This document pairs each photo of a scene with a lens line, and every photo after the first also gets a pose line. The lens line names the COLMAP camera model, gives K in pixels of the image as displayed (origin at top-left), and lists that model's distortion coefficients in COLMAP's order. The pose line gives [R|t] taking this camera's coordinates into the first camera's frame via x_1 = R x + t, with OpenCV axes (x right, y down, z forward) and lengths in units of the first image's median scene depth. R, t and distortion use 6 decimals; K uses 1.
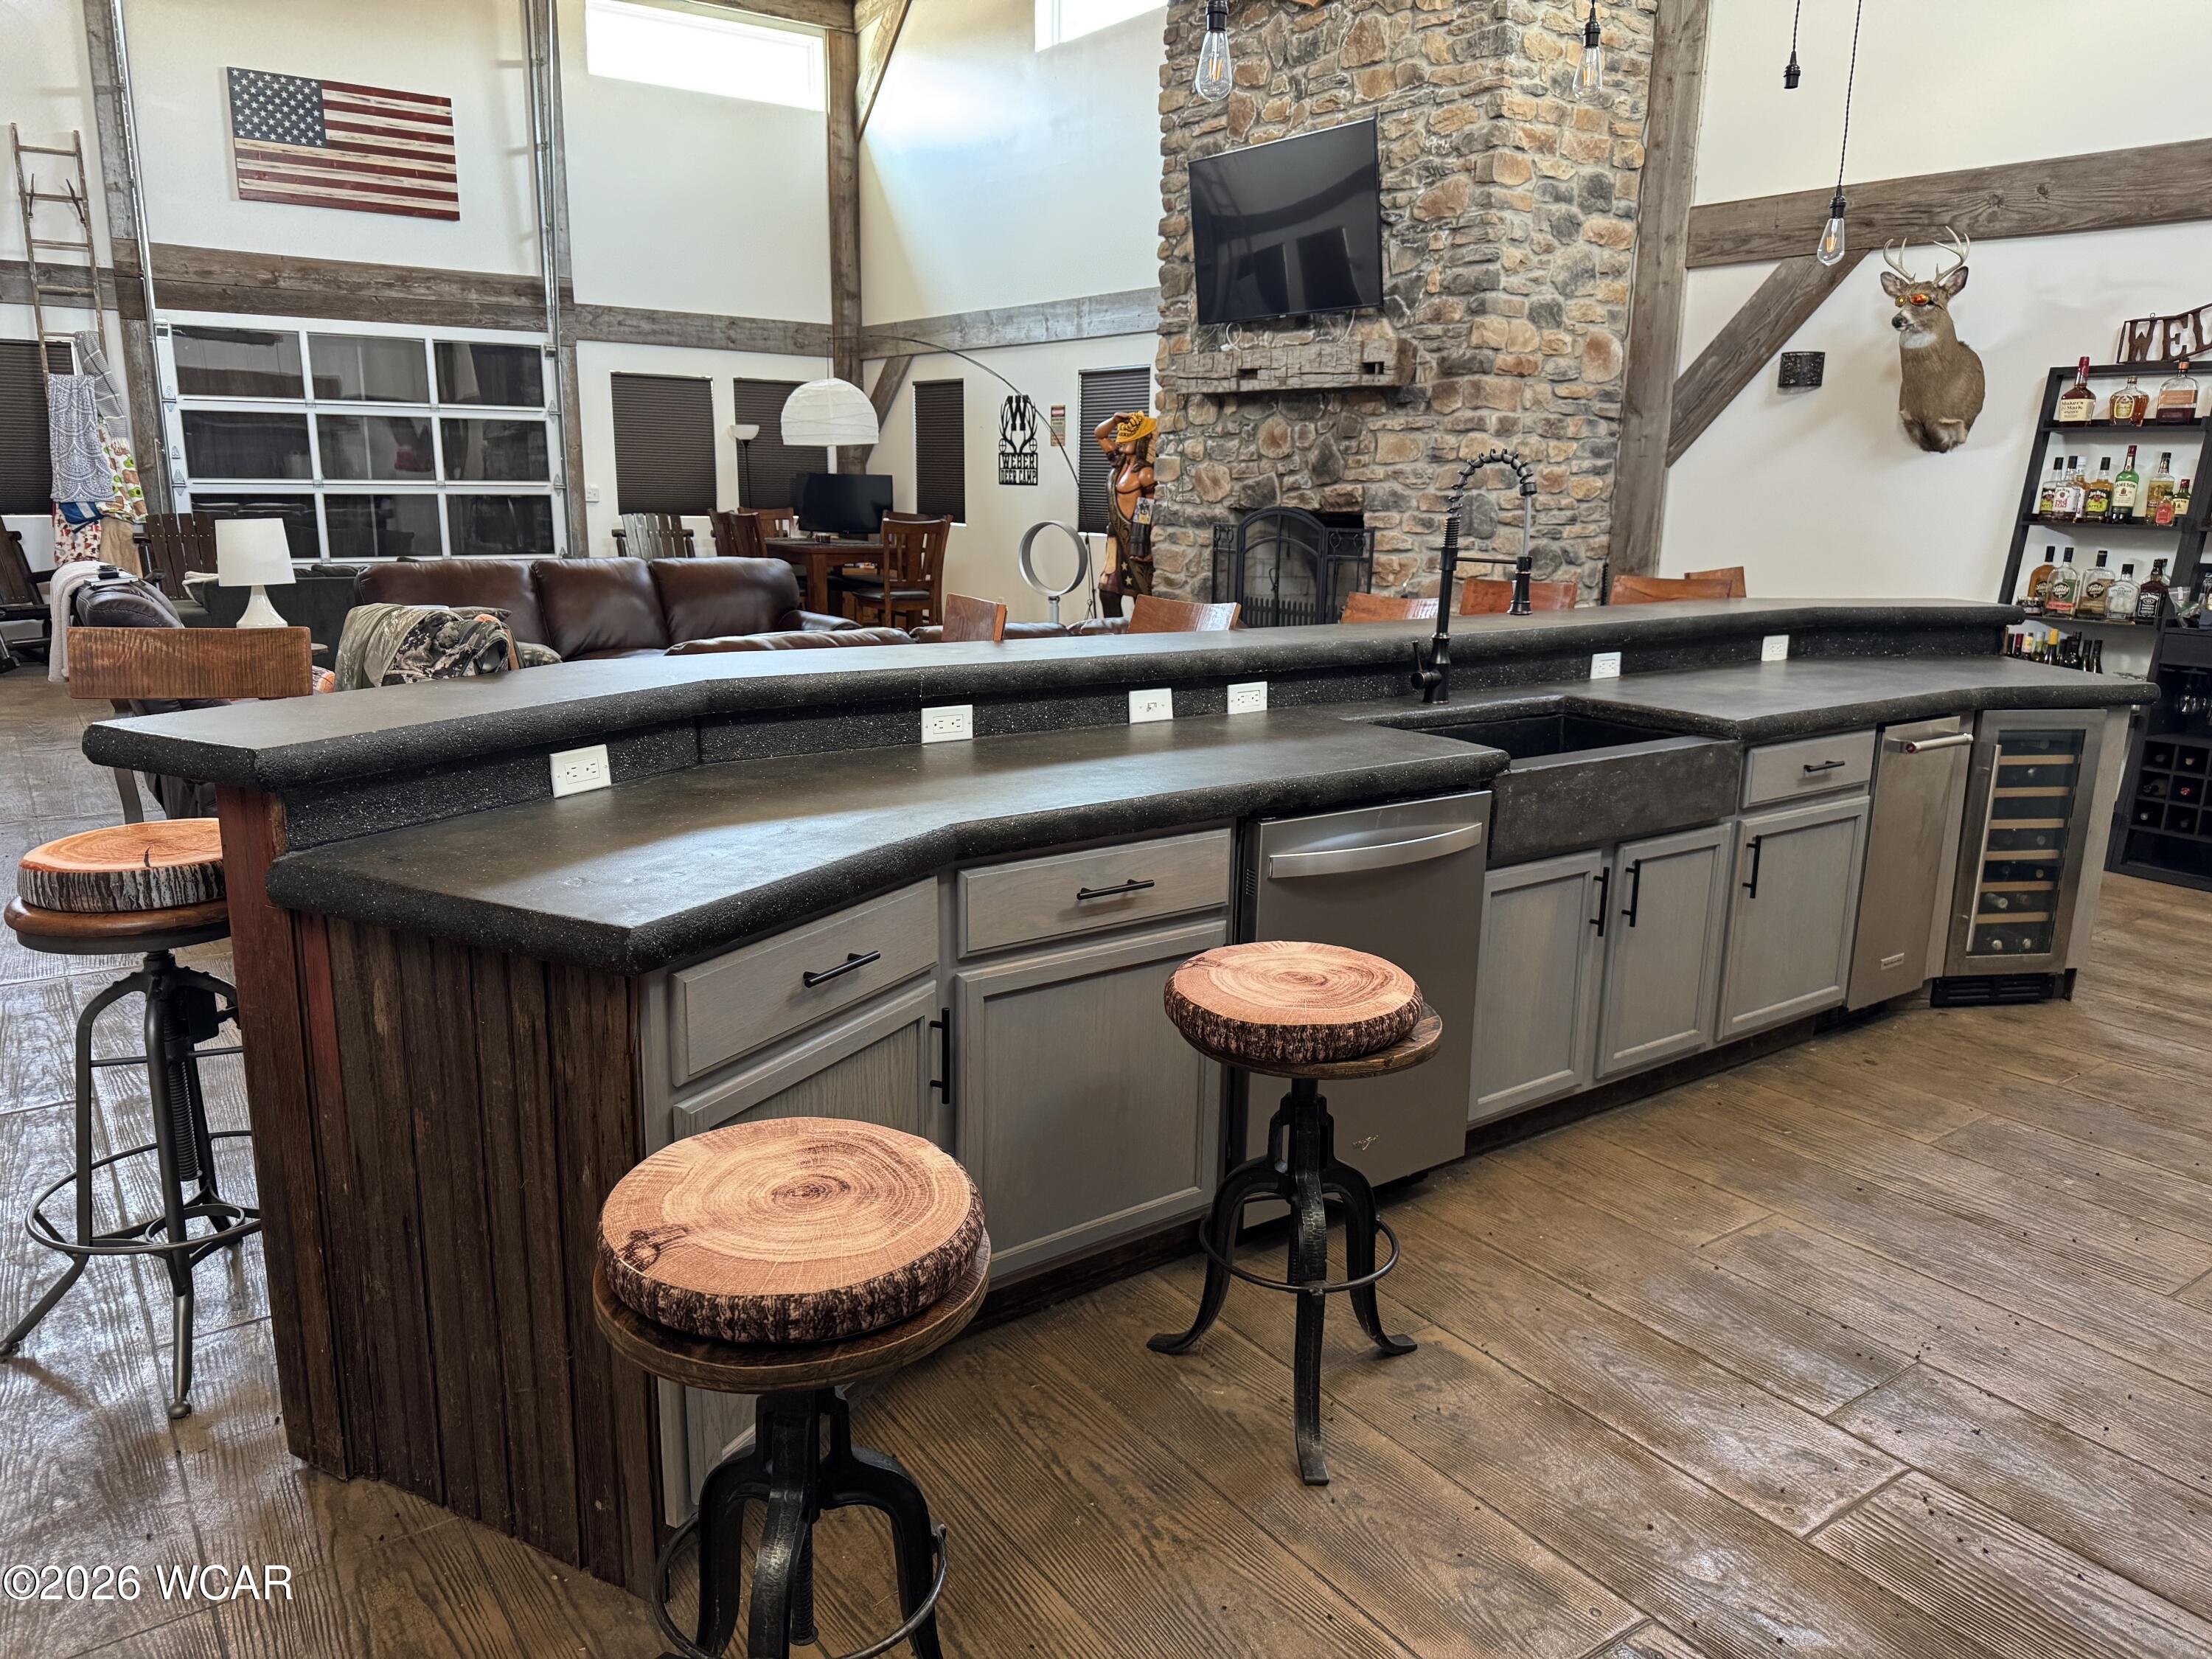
lens RADIAL K [[1553.4, 0, 1110.7], [0, 1553.4, 846.3], [0, 0, 1]] dist [0.052332, -0.065480]
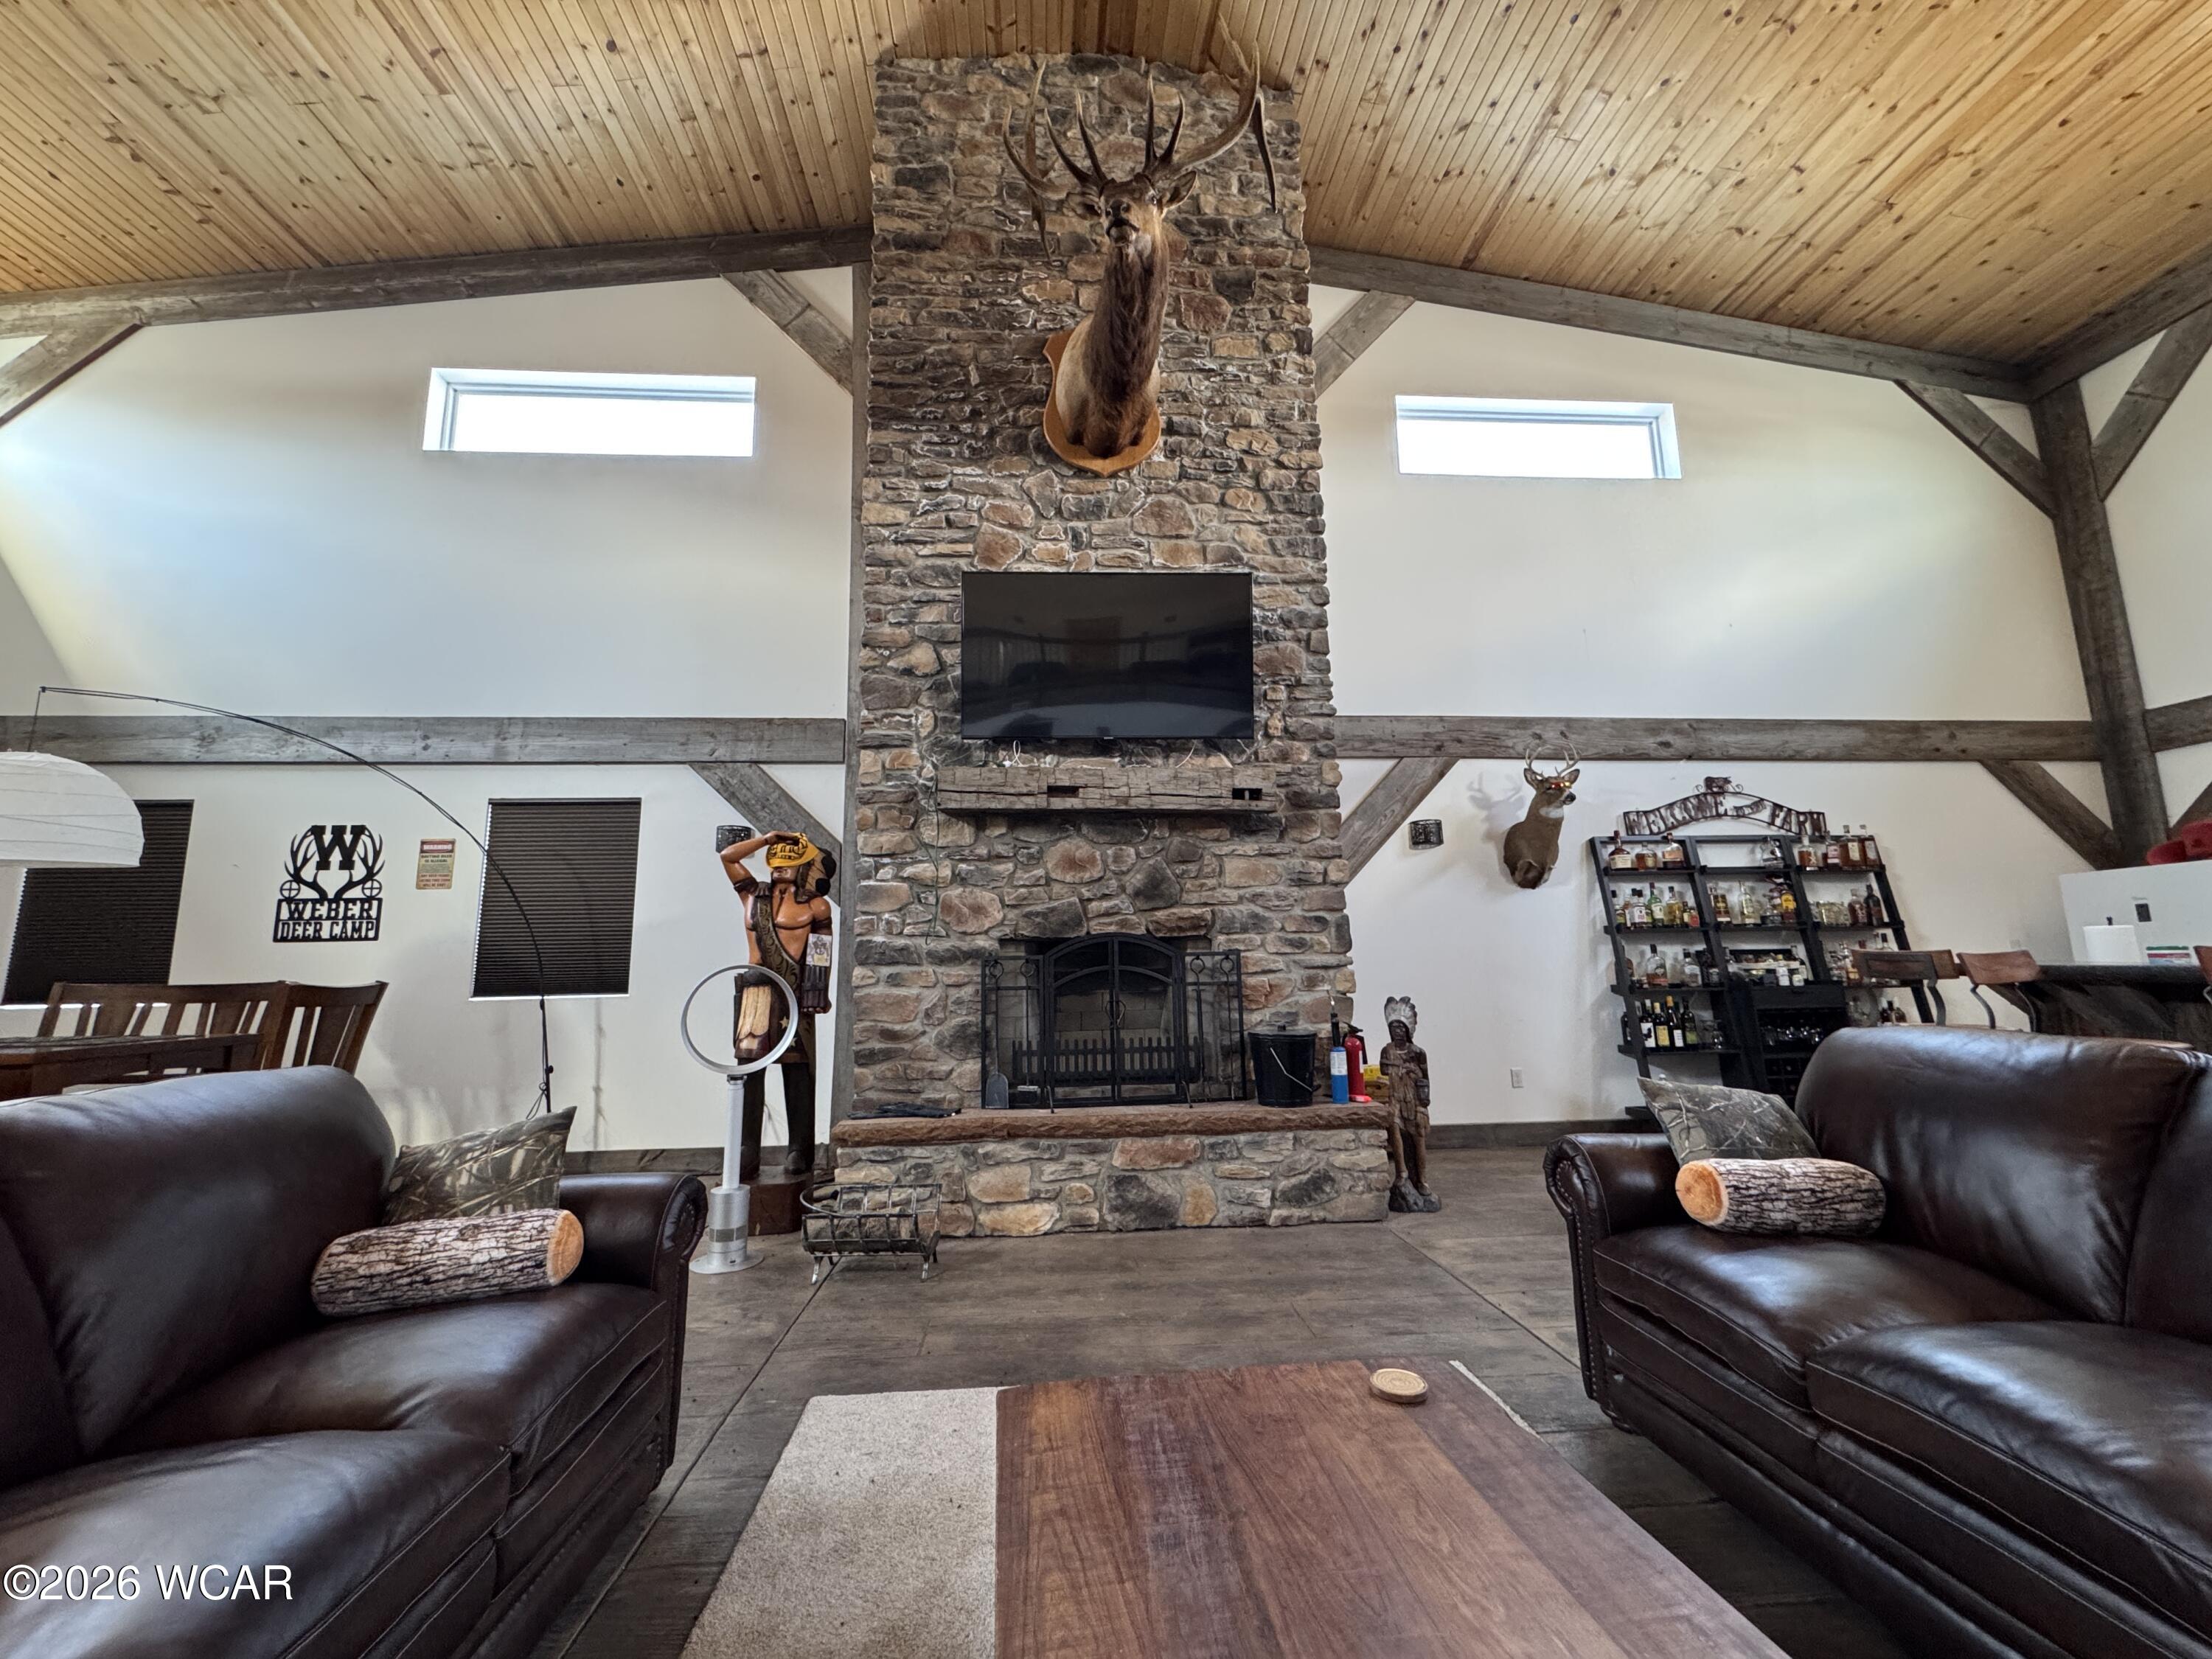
lens RADIAL K [[881.3, 0, 1104.5], [0, 881.3, 827.7], [0, 0, 1]] dist [-0.003218, 0.000411]
pose [[0.527950, 0.105040, 0.842754, -0.246935], [0.222044, 0.940734, -0.256353, -0.109804], [-0.819735, 0.322470, 0.473337, 0.559362]]
